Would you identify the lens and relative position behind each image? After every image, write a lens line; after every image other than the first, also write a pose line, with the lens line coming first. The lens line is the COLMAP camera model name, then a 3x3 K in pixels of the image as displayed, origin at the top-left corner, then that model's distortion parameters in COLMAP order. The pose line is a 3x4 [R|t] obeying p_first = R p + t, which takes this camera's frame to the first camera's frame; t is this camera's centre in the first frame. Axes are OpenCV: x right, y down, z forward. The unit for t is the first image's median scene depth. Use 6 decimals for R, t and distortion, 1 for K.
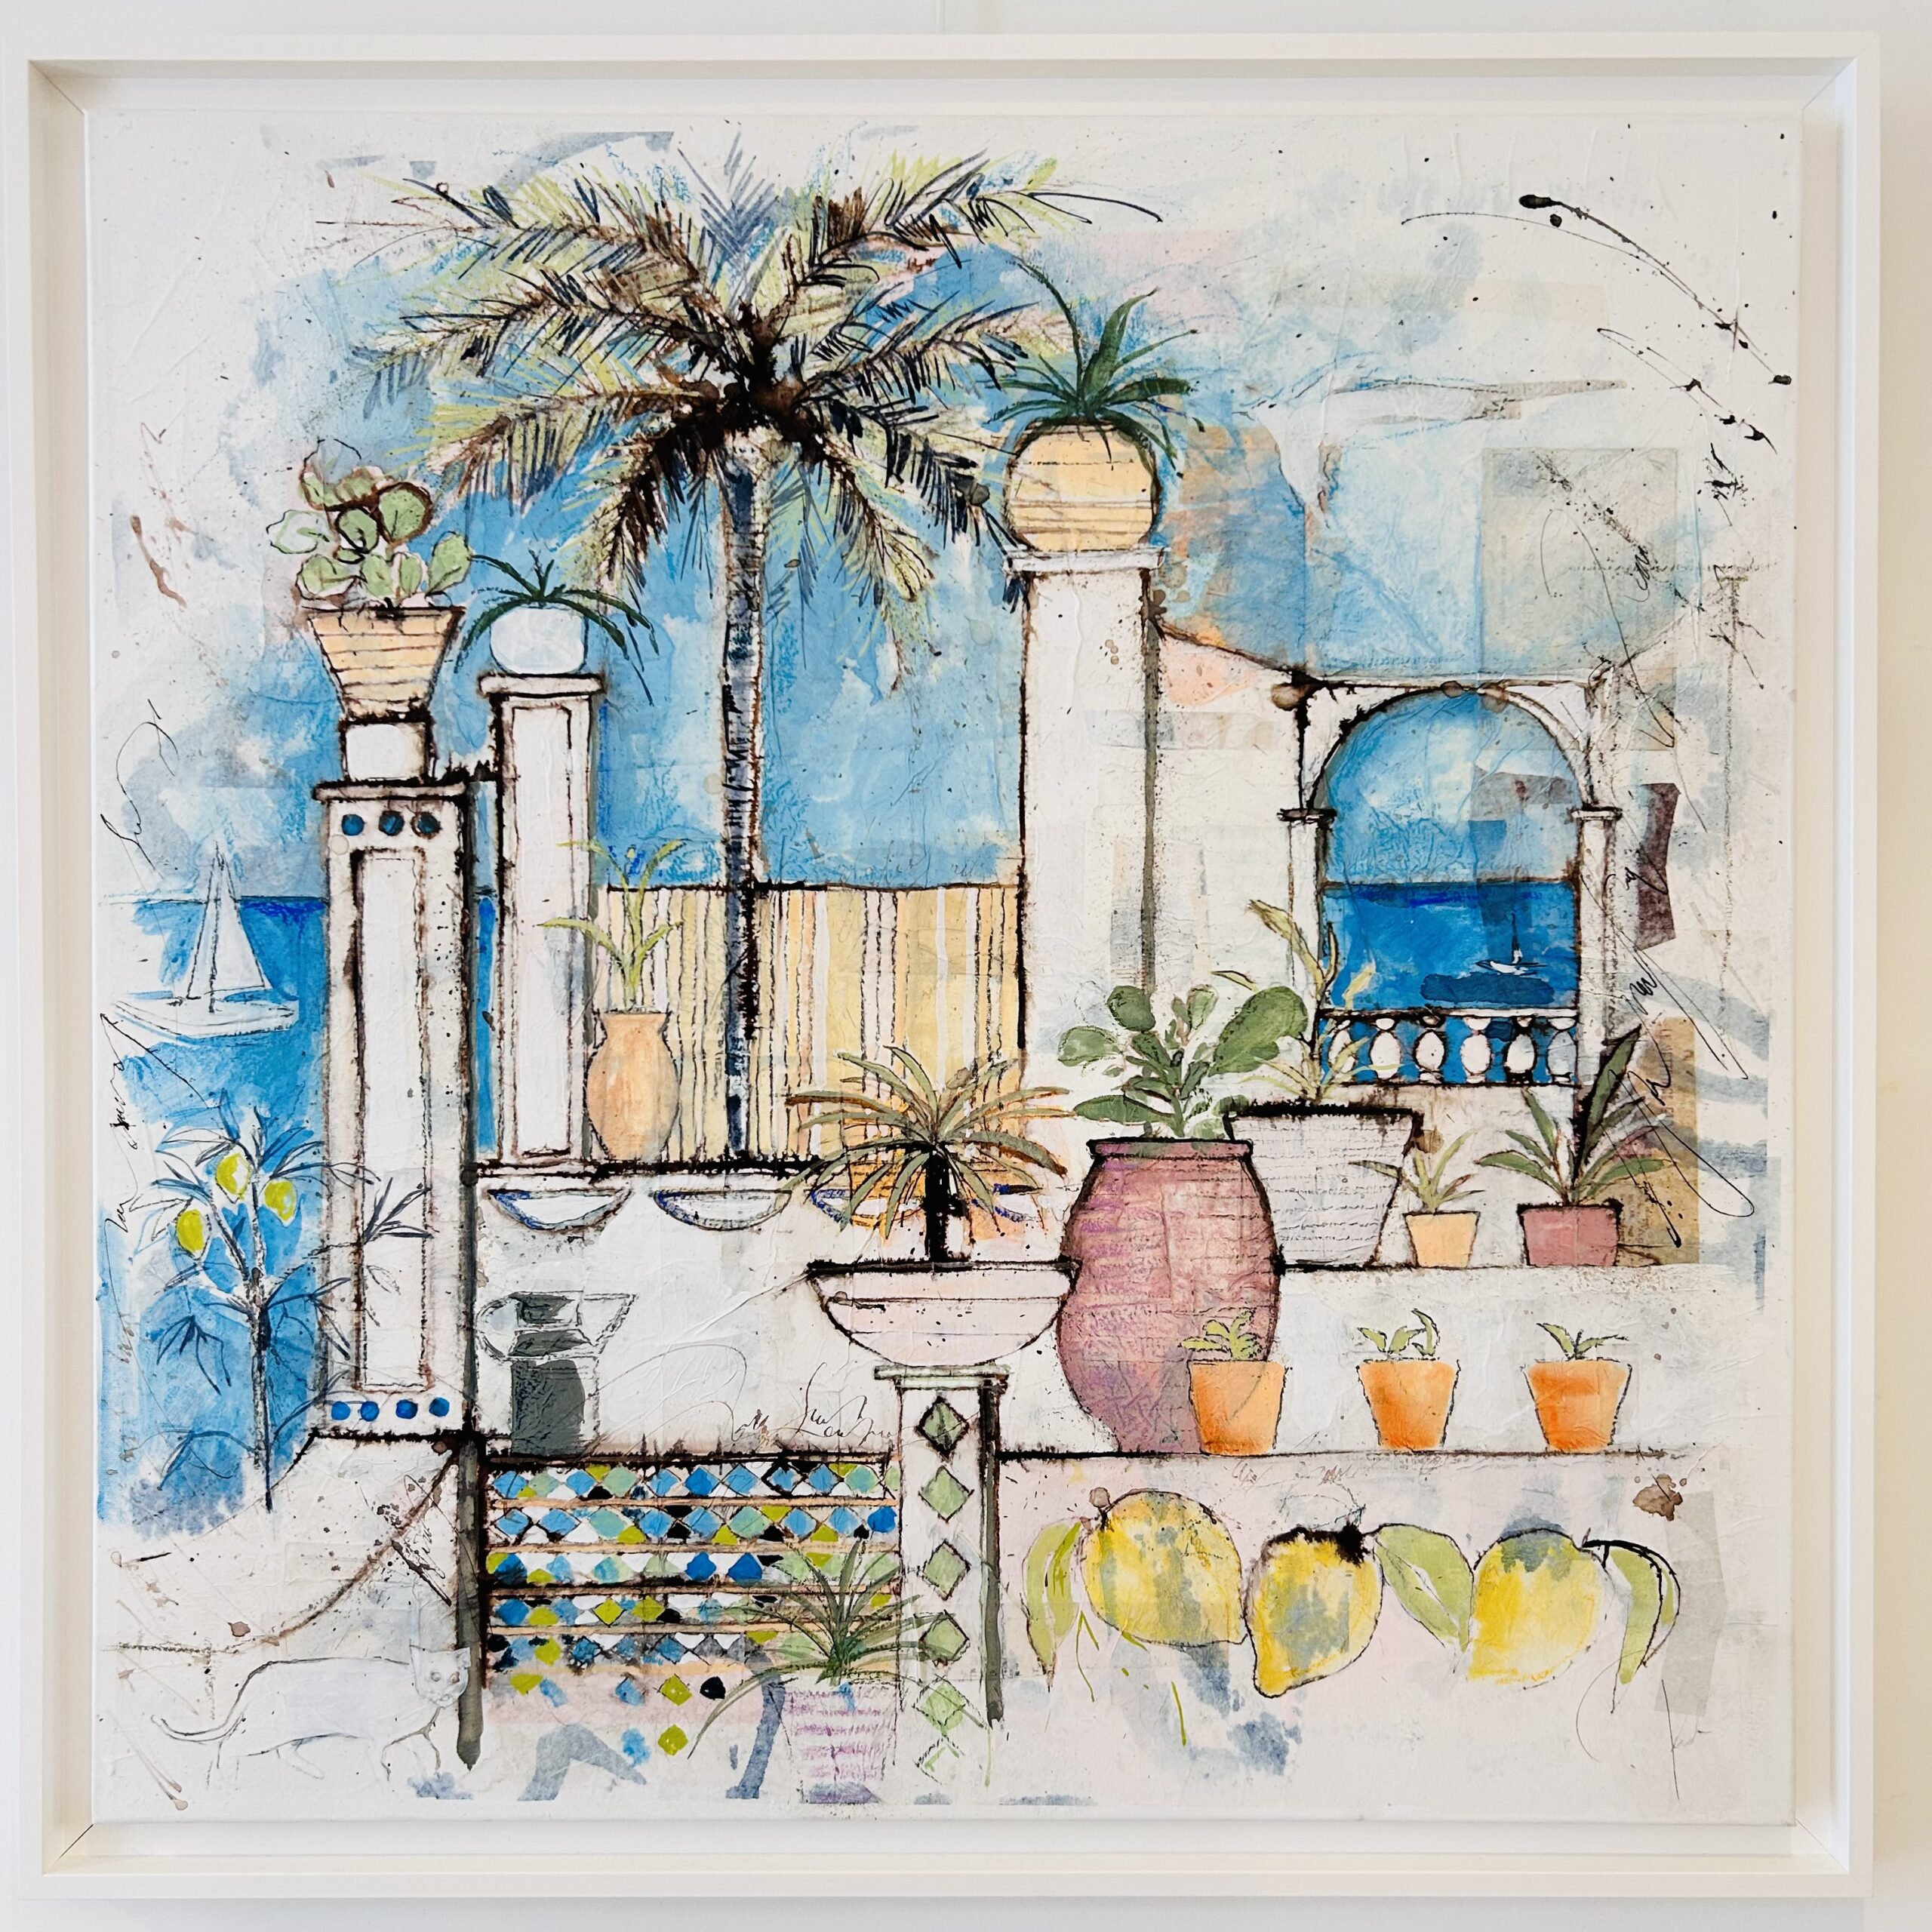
lens RADIAL K [[2075.0, 0, 962.1], [0, 2075.0, 961.5], [0, 0, 1]] dist [0.016182, 0.000000]
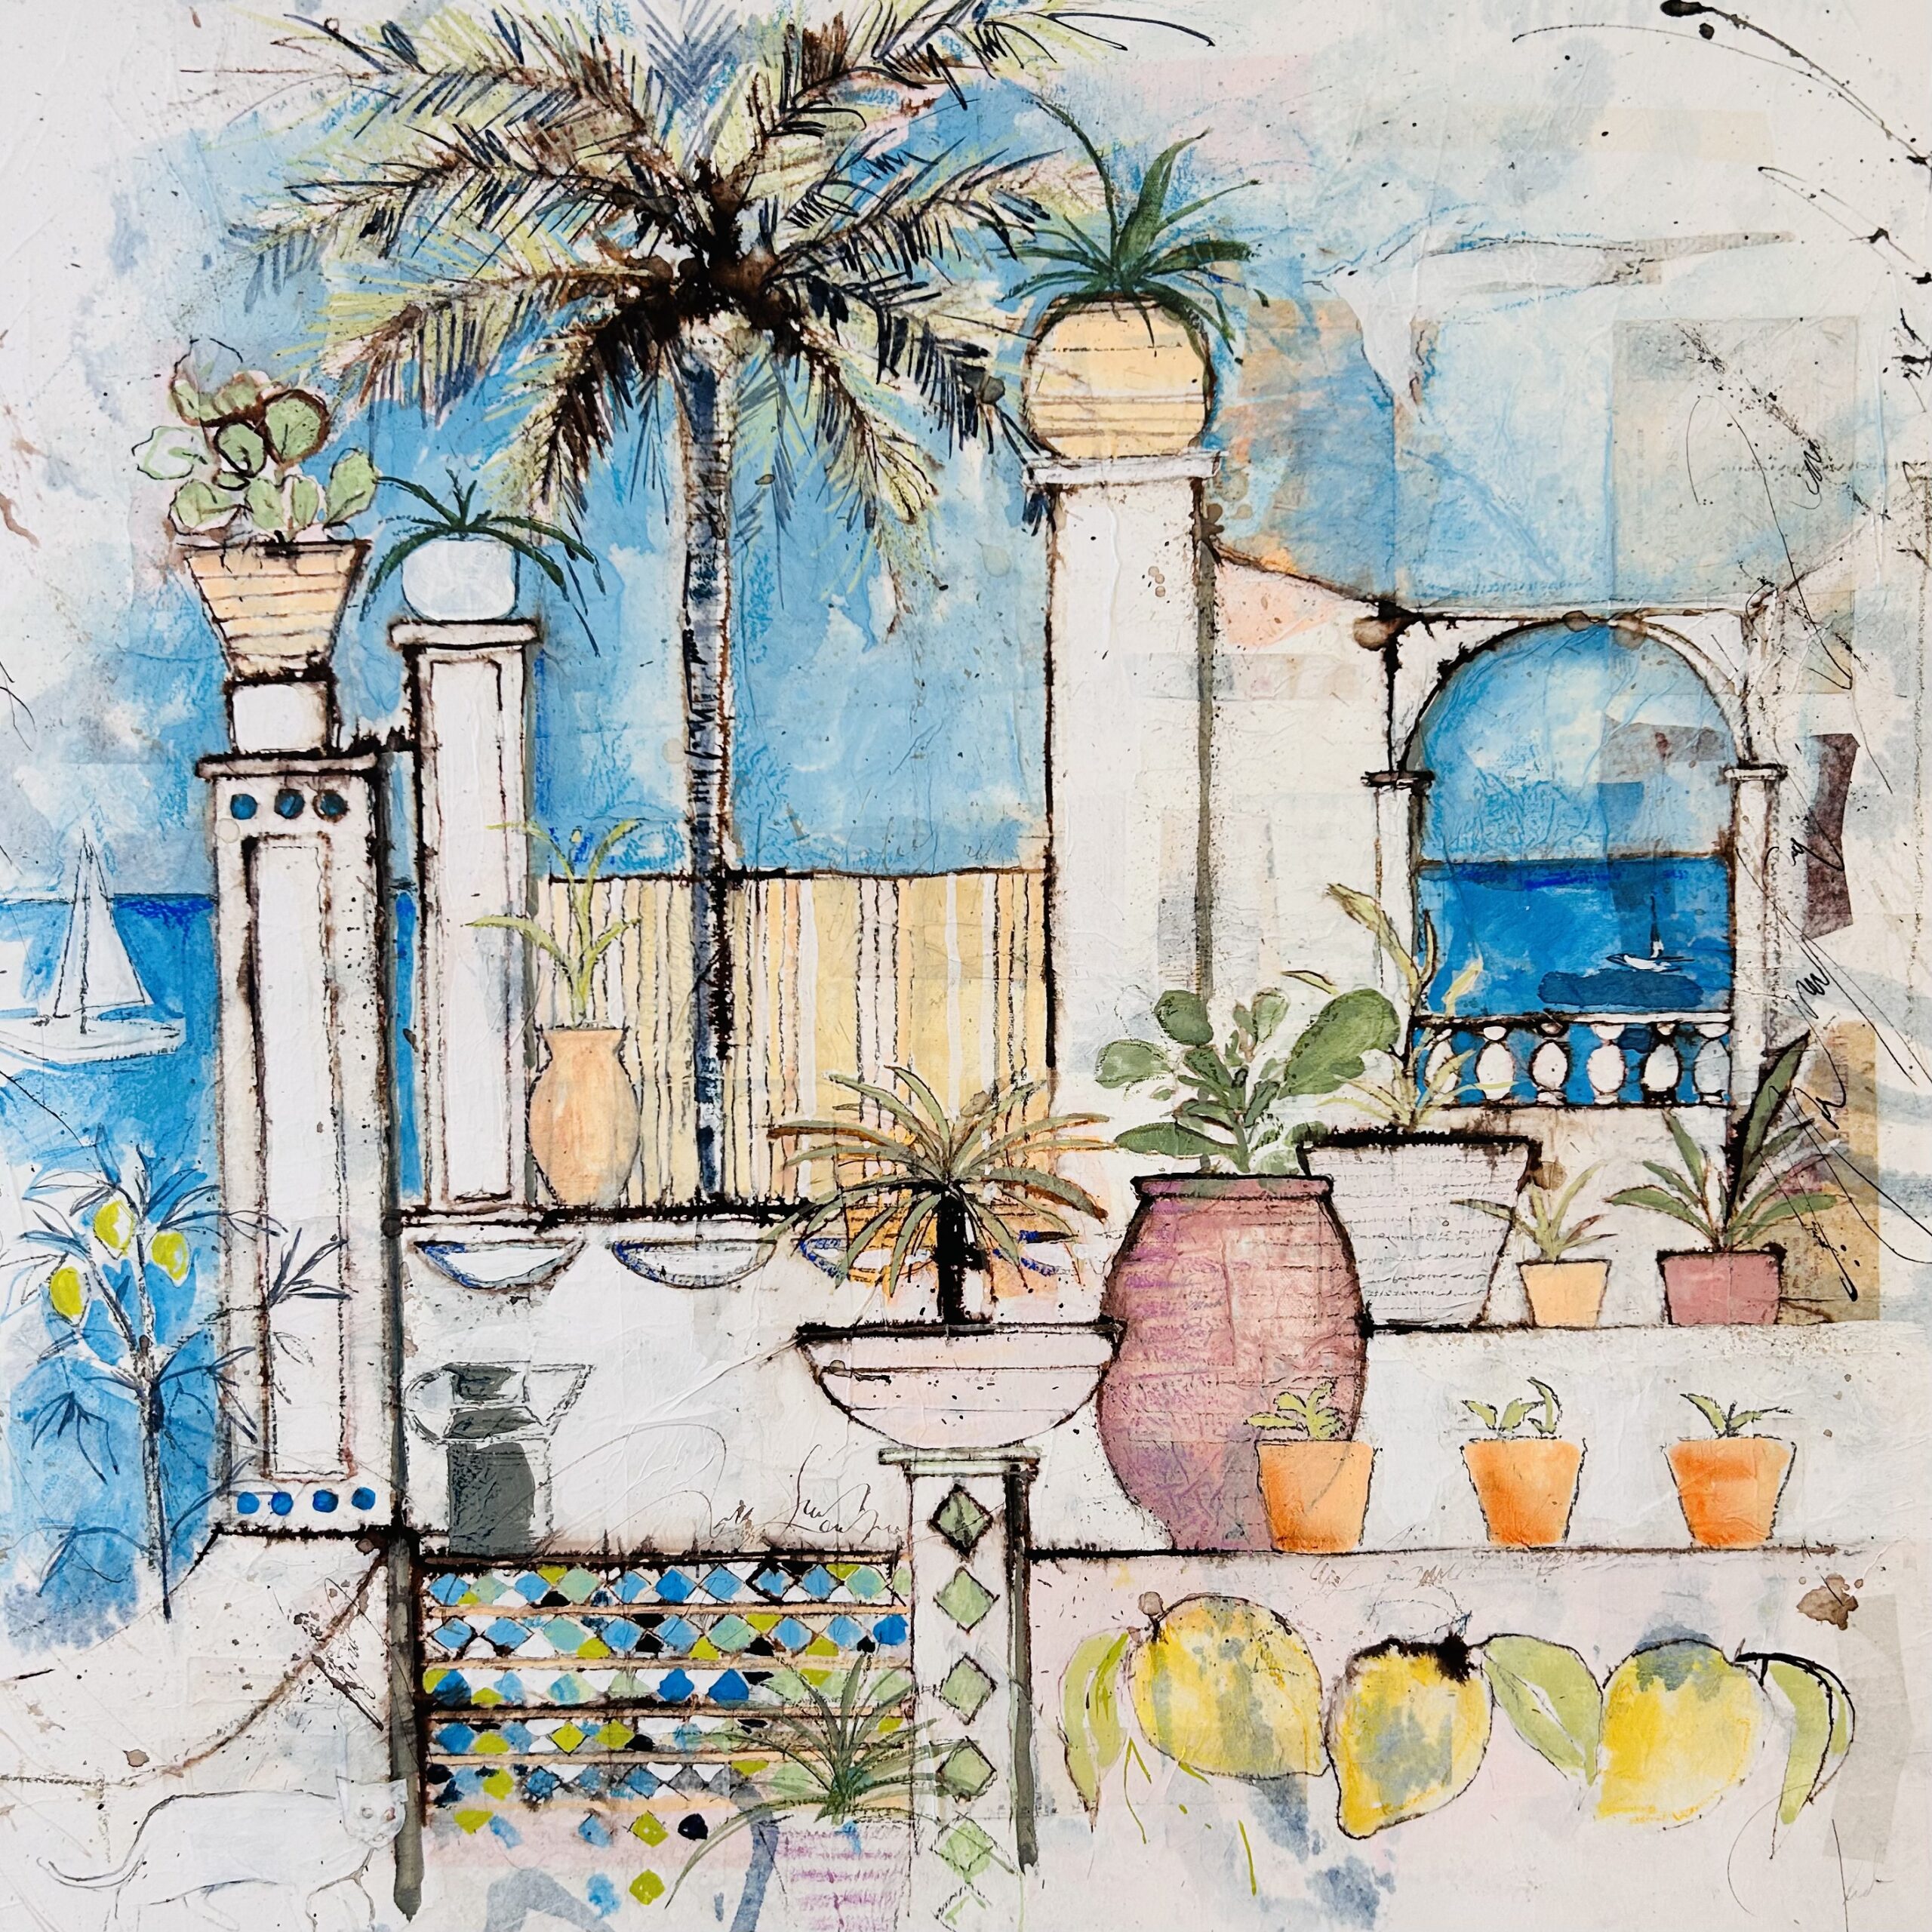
lens RADIAL K [[2075.0, 0, 970.8], [0, 2075.0, 970.1], [0, 0, 1]] dist [0.016182, 0.000000]
pose [[0.999913, -0.011365, -0.006688, 0.002641], [0.011407, 0.999916, 0.006230, -0.002237], [0.006616, -0.006306, 0.999958, 0.173451]]
